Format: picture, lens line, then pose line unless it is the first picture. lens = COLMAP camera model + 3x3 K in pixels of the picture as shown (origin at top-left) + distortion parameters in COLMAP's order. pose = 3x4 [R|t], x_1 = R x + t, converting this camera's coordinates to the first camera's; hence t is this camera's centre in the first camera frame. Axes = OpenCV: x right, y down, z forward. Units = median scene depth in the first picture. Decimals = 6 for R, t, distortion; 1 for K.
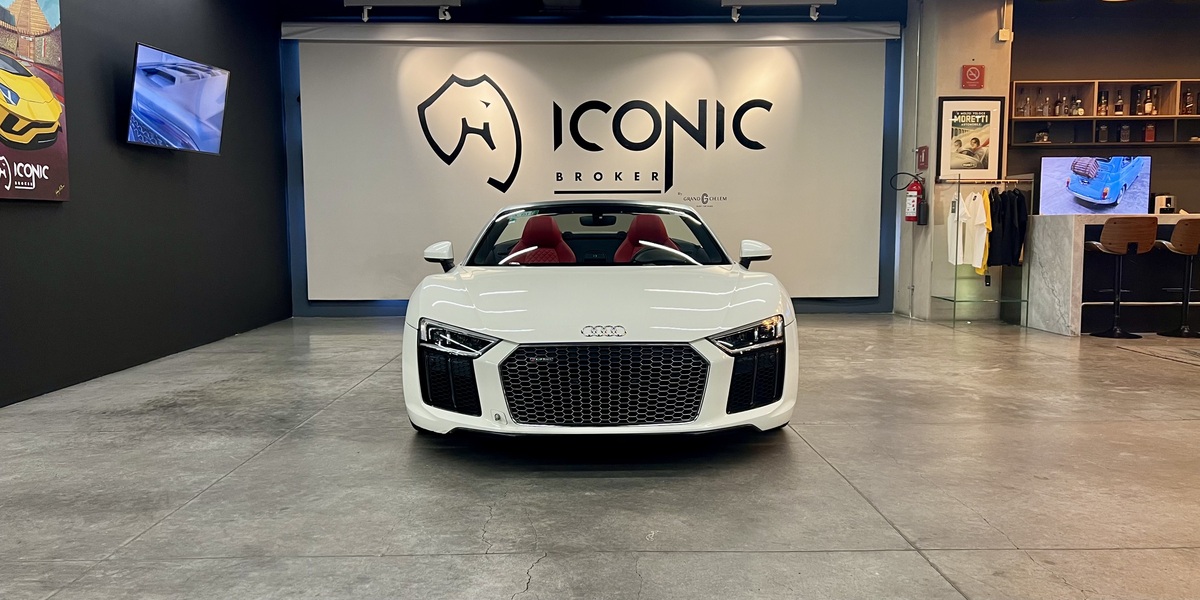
lens RADIAL K [[850.1, 0, 602.1], [0, 850.1, 320.9], [0, 0, 1]] dist [0.073094, -0.127959]
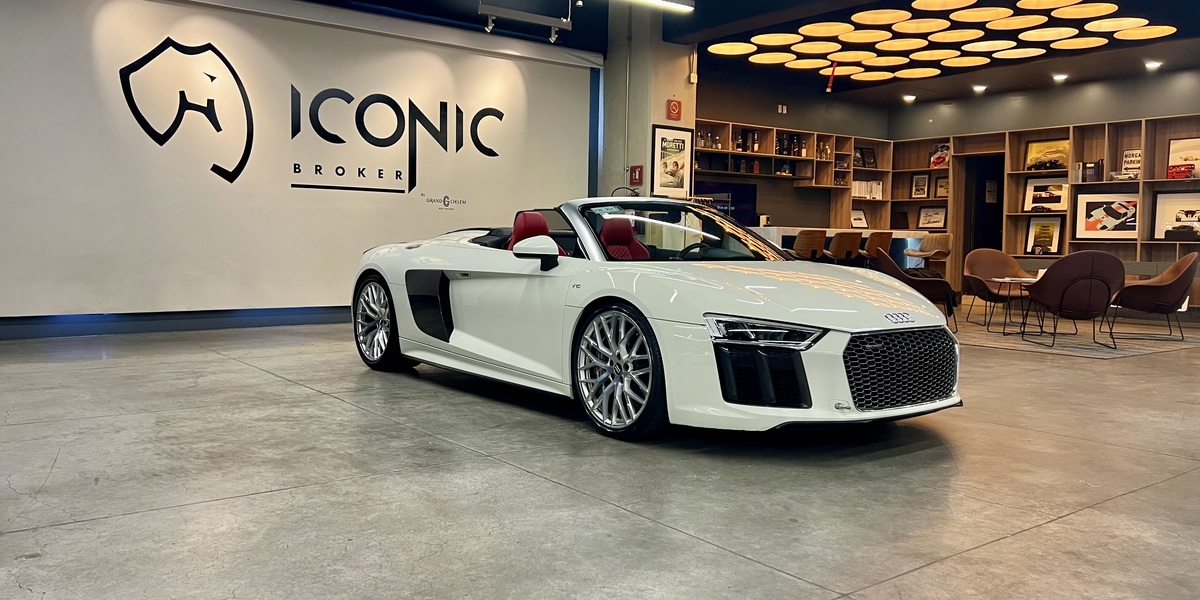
lens RADIAL K [[841.2, 0, 600.0], [0, 841.2, 300.0], [0, 0, 1]] dist [-0.000411, -0.002804]
pose [[0.825336, -0.018614, 0.564335, -0.292530], [0.037893, 0.999029, -0.022466, -0.000509], [-0.563369, 0.039927, 0.825240, 0.104868]]
